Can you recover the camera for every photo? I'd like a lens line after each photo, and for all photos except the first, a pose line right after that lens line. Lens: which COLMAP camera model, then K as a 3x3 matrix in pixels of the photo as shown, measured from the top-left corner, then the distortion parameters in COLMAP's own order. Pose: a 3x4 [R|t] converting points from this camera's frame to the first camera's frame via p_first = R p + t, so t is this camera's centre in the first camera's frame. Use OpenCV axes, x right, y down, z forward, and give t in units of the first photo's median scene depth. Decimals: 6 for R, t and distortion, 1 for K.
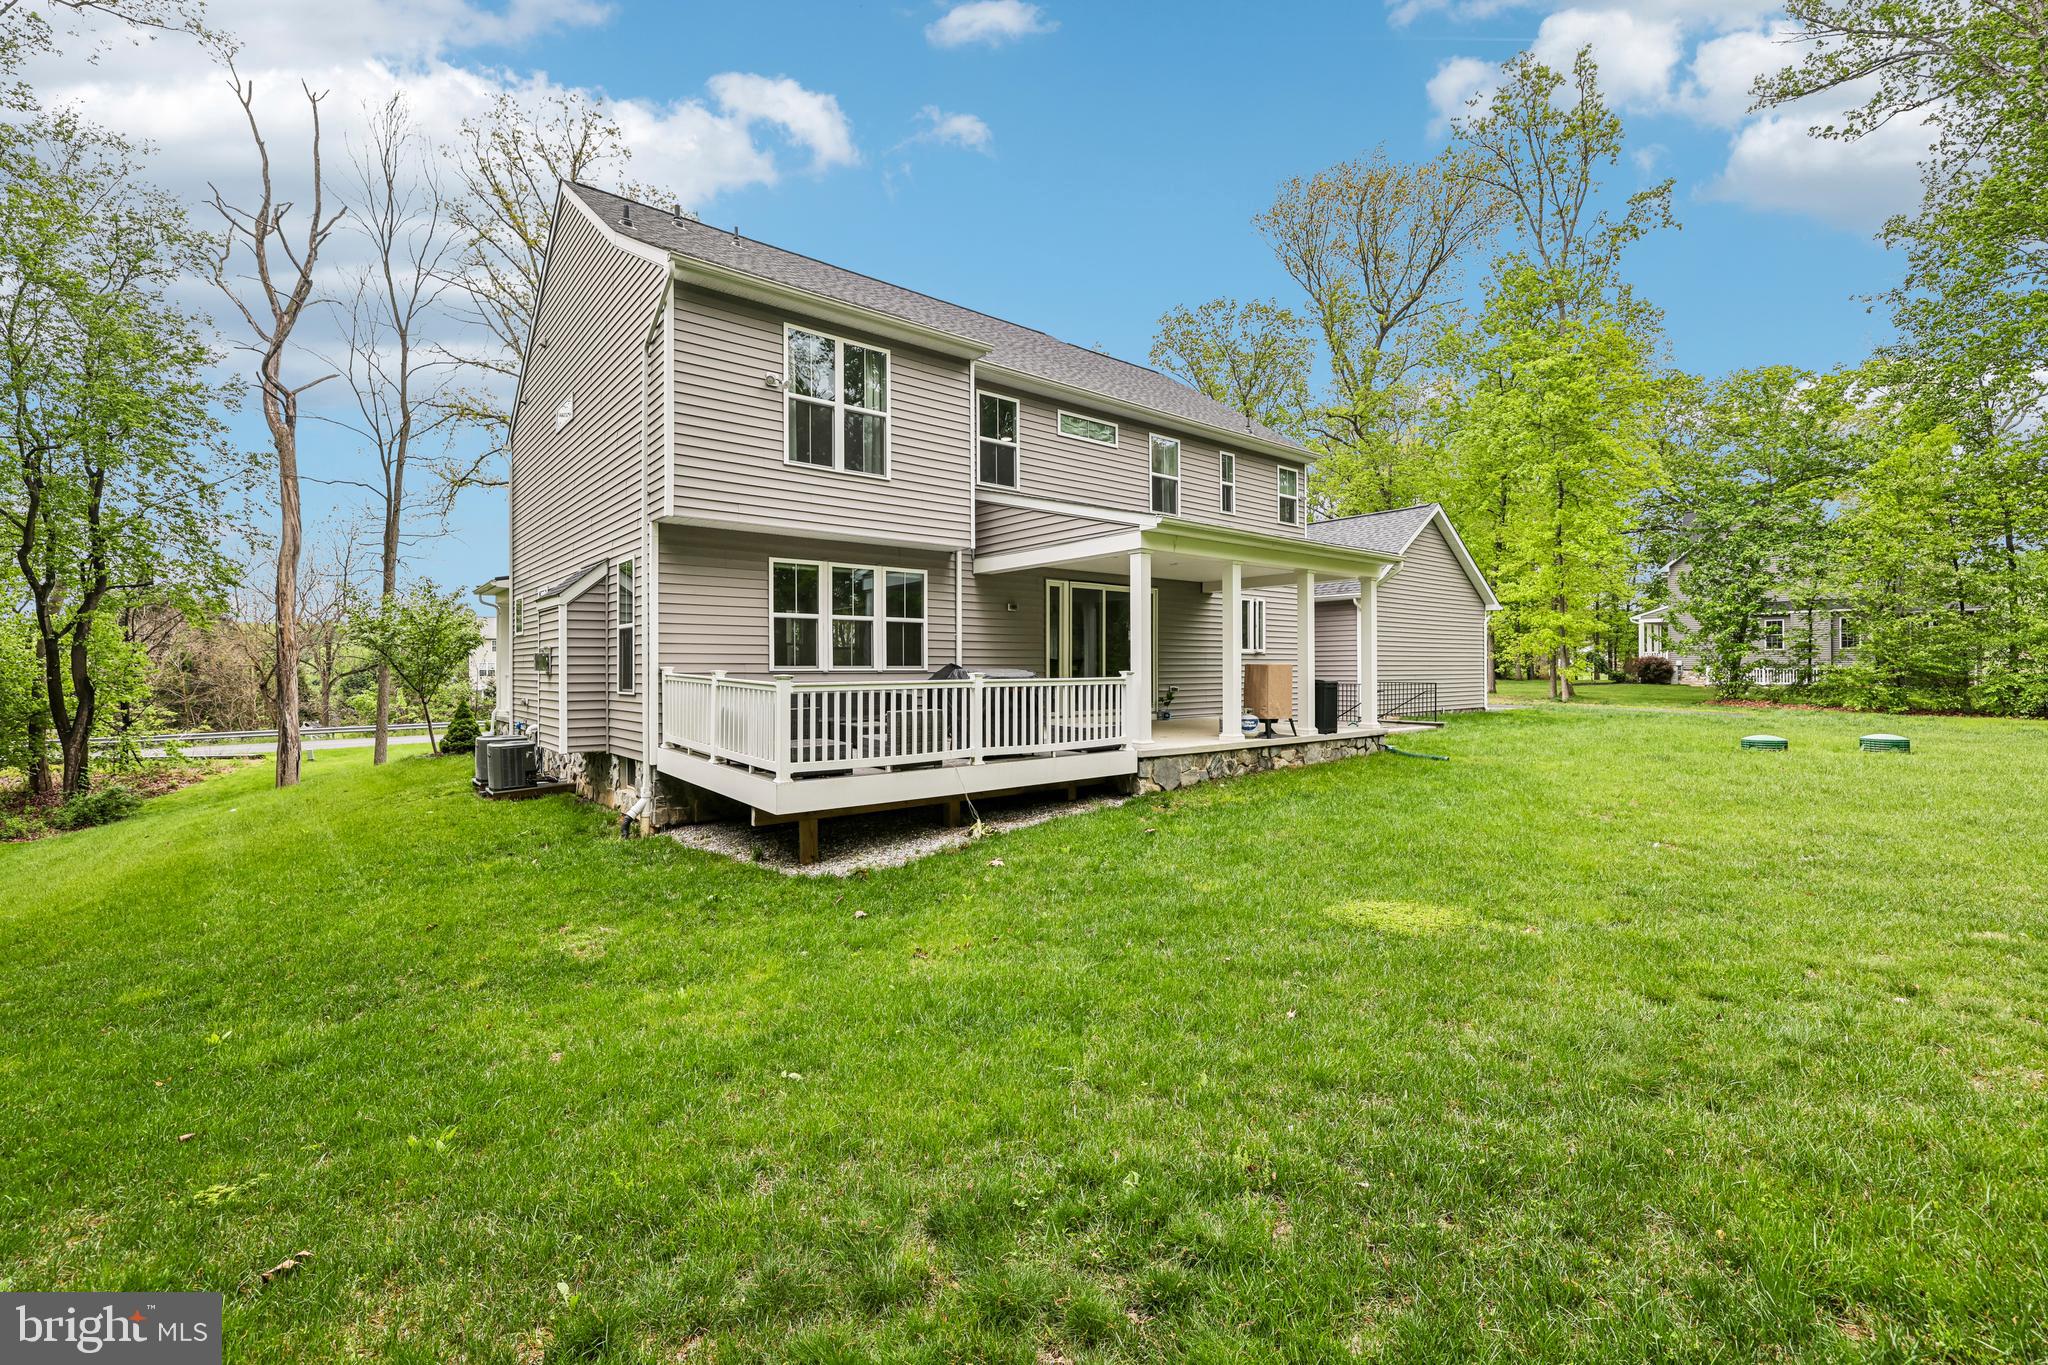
lens RADIAL K [[860.1, 0, 1017.9], [0, 860.1, 676.3], [0, 0, 1]] dist [0.001887, -0.000173]
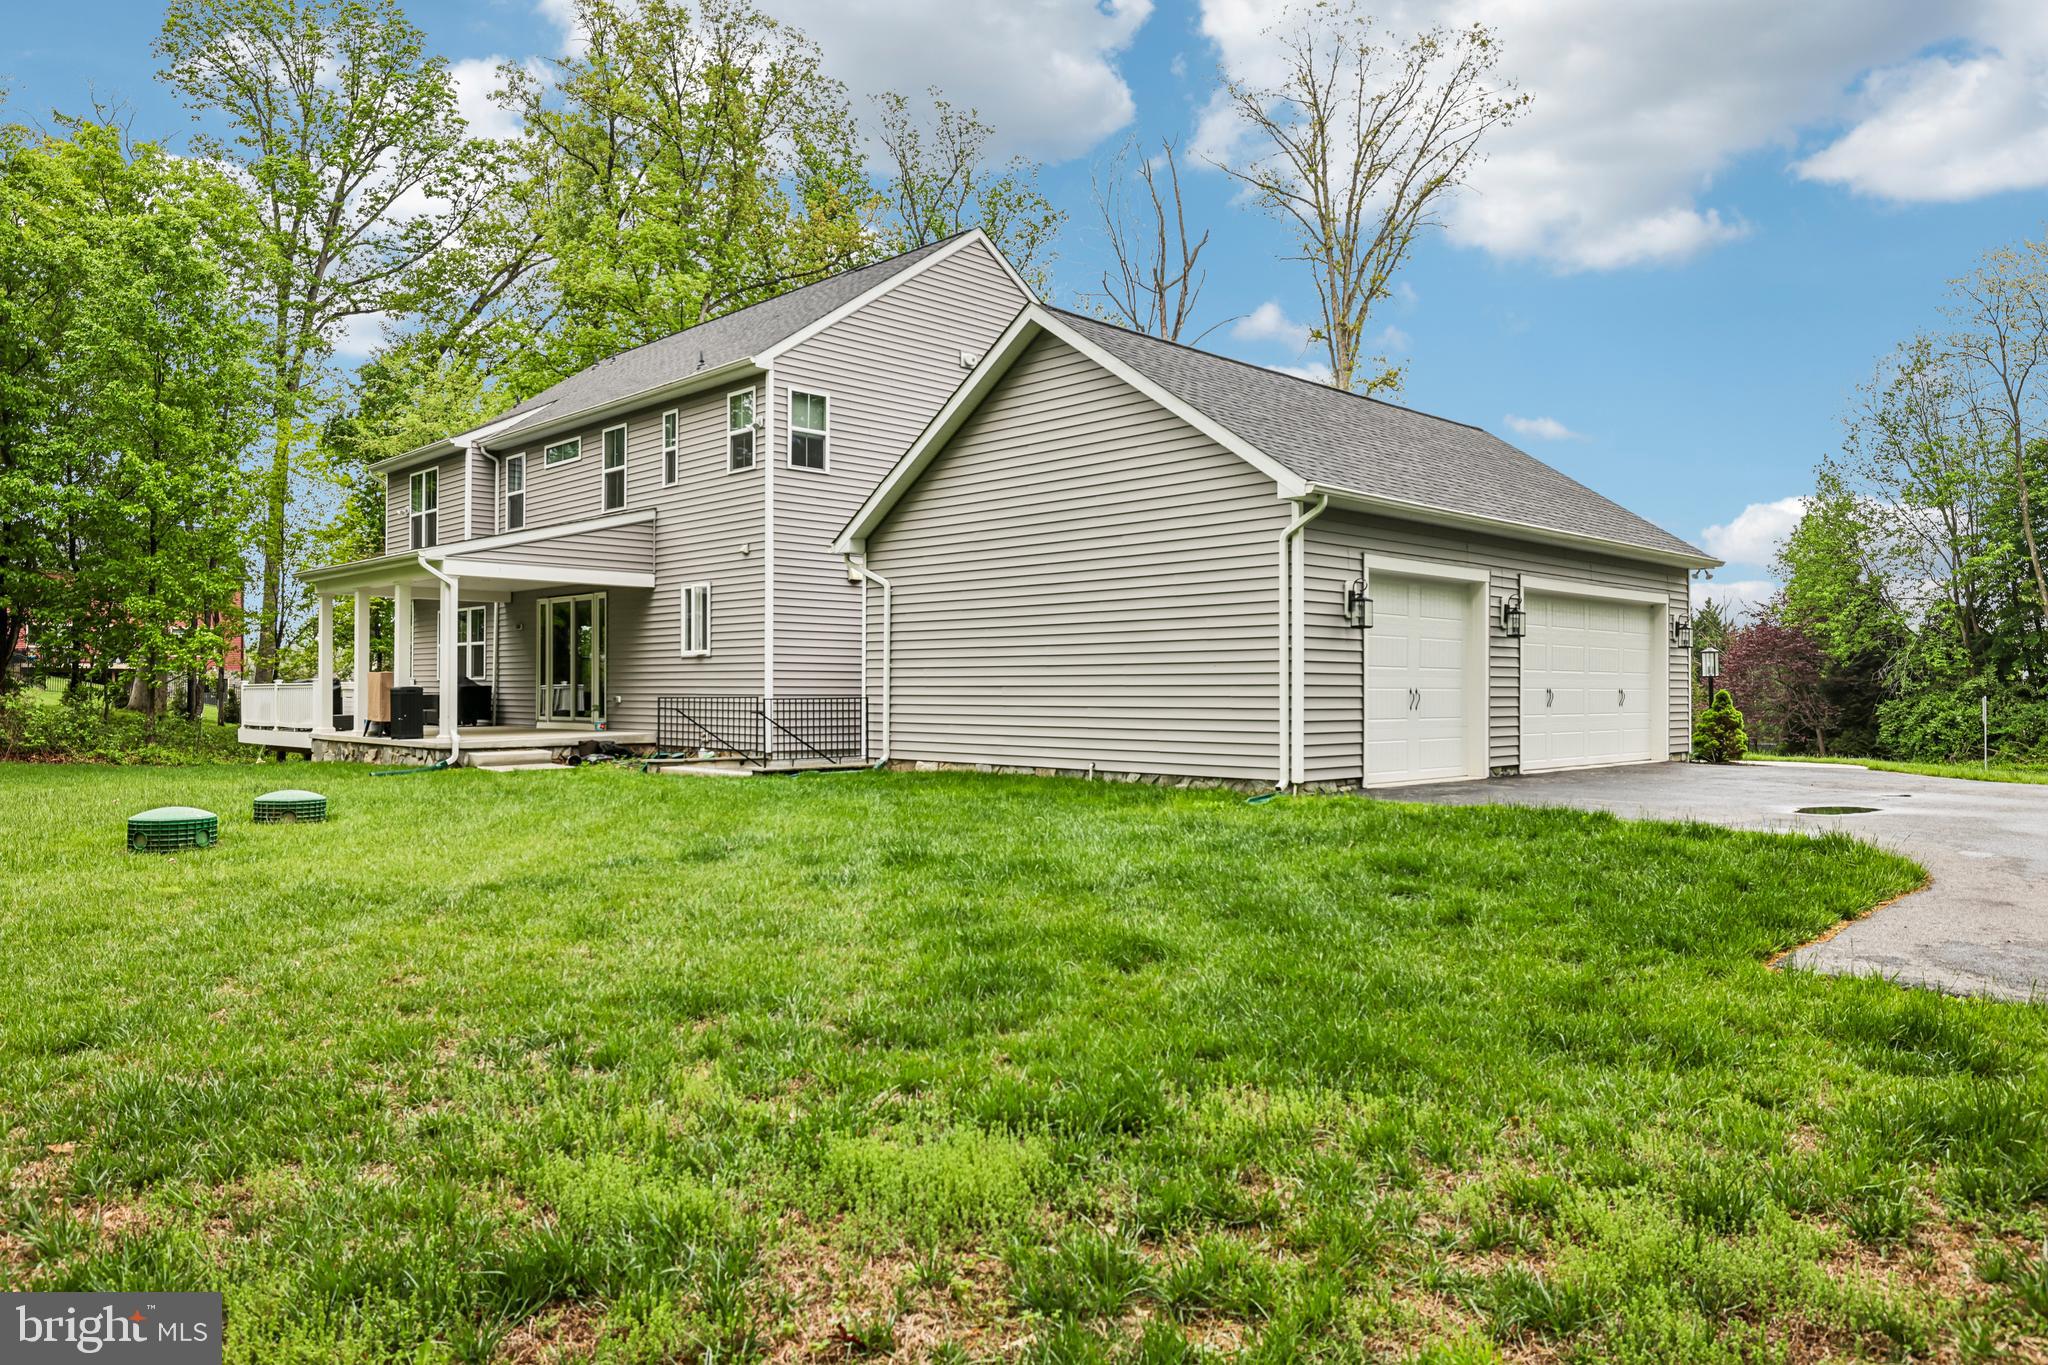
lens RADIAL K [[1355.2, 0, 995.3], [0, 1355.2, 675.2], [0, 0, 1]] dist [0.001940, 0.001548]
pose [[0.076093, -0.005582, -0.997085, 2.112442], [-0.009902, 0.999931, -0.006353, -0.006480], [0.997052, 0.010357, 0.076032, 1.655994]]
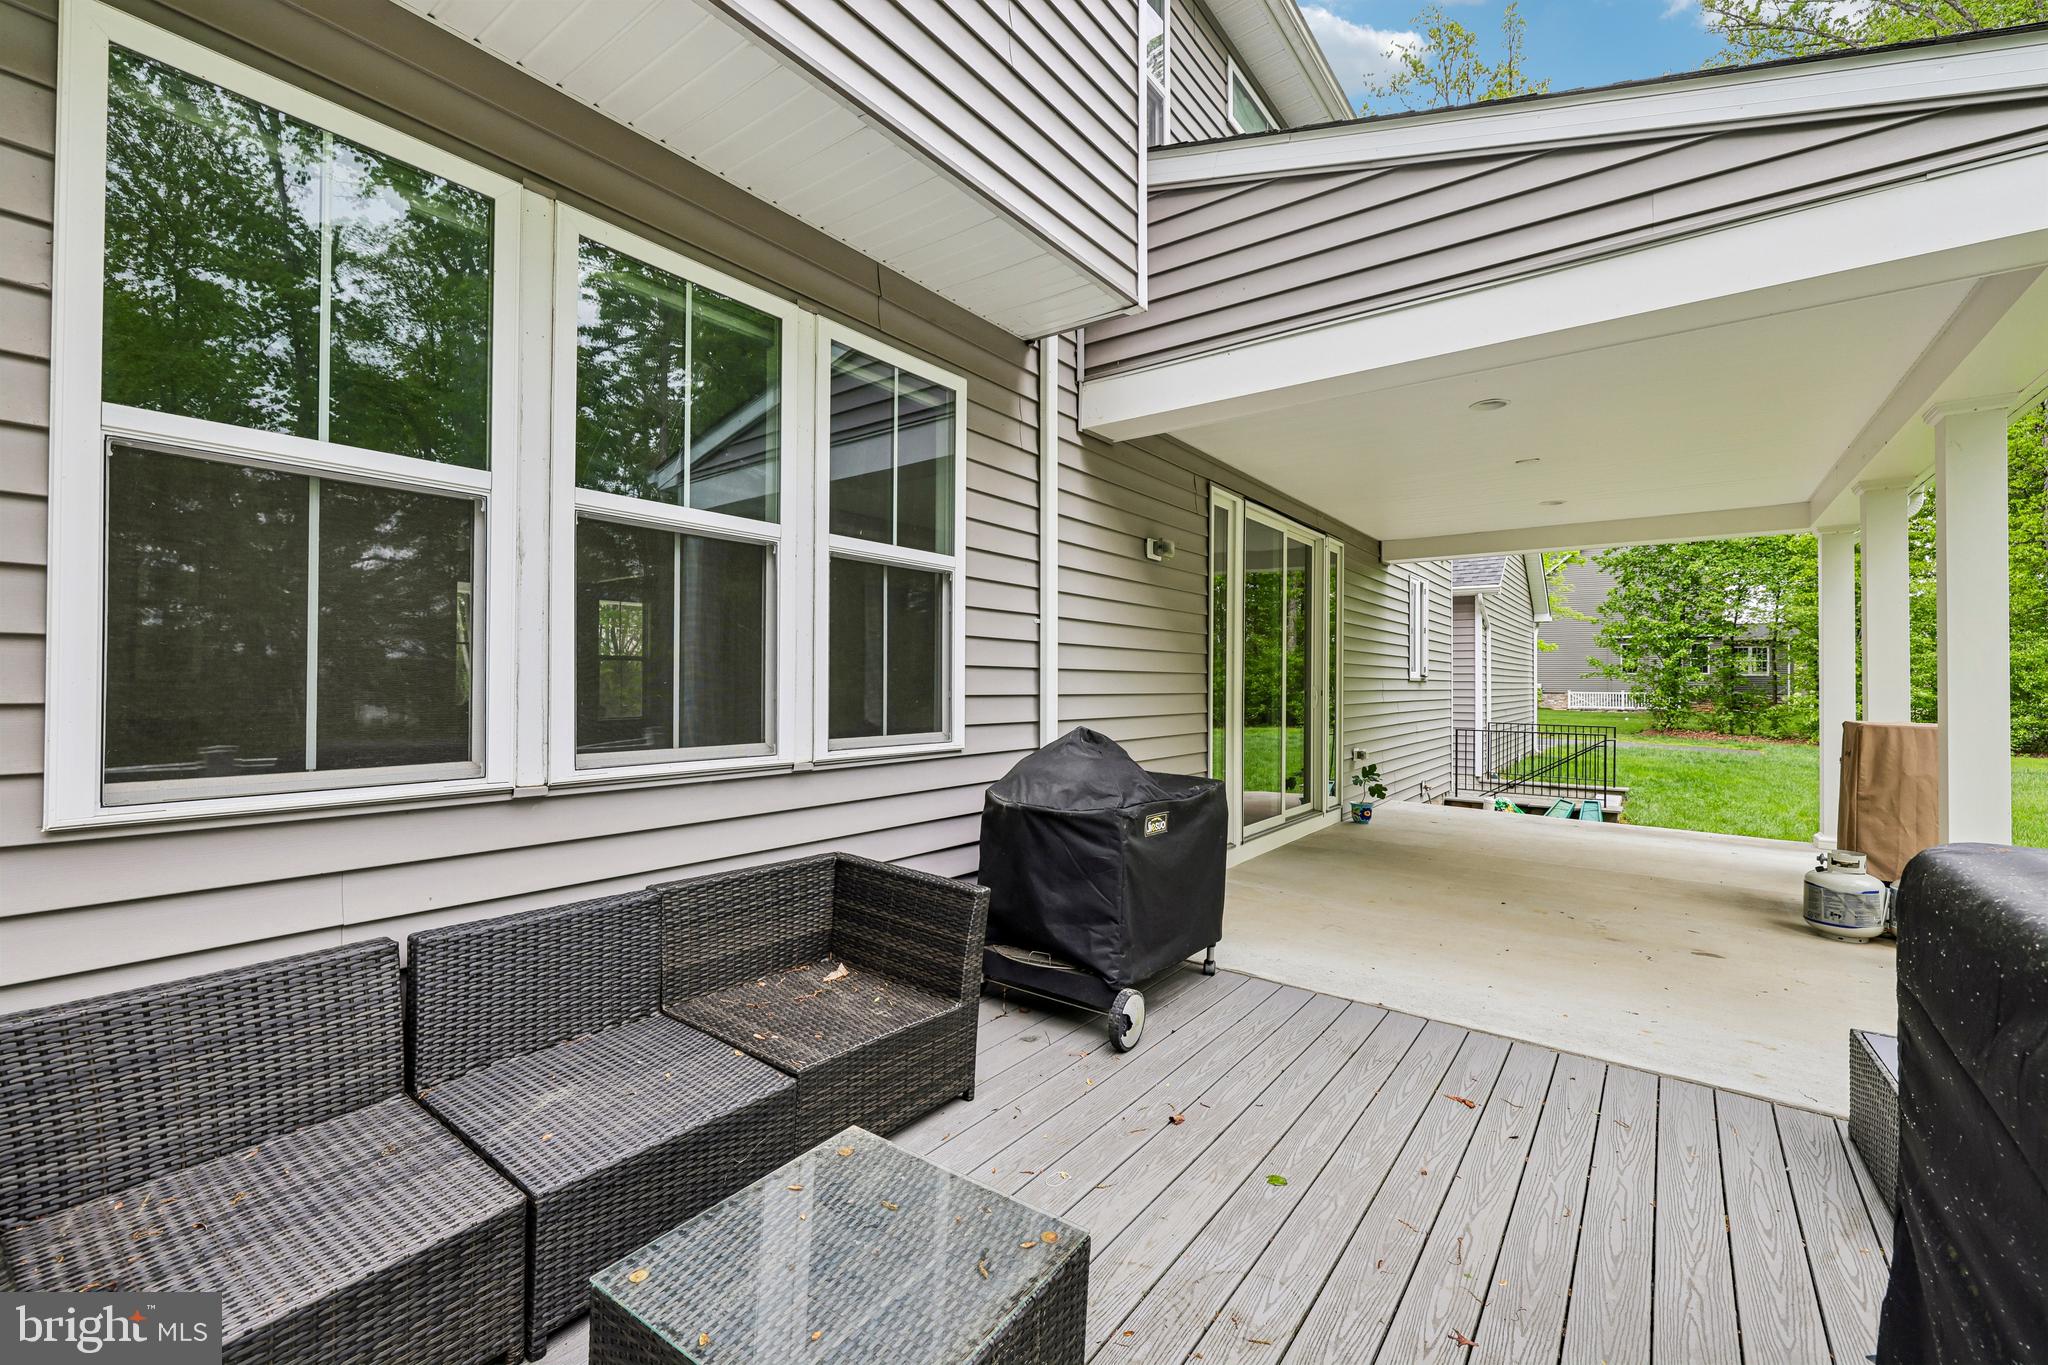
lens RADIAL K [[860.1, 0, 1028.0], [0, 860.1, 684.3], [0, 0, 1]] dist [0.001887, -0.000173]
pose [[0.968691, 0.002288, 0.248260, -0.153762], [0.000754, 0.999926, -0.012157, -0.023774], [-0.248270, 0.011963, 0.968617, 0.736390]]
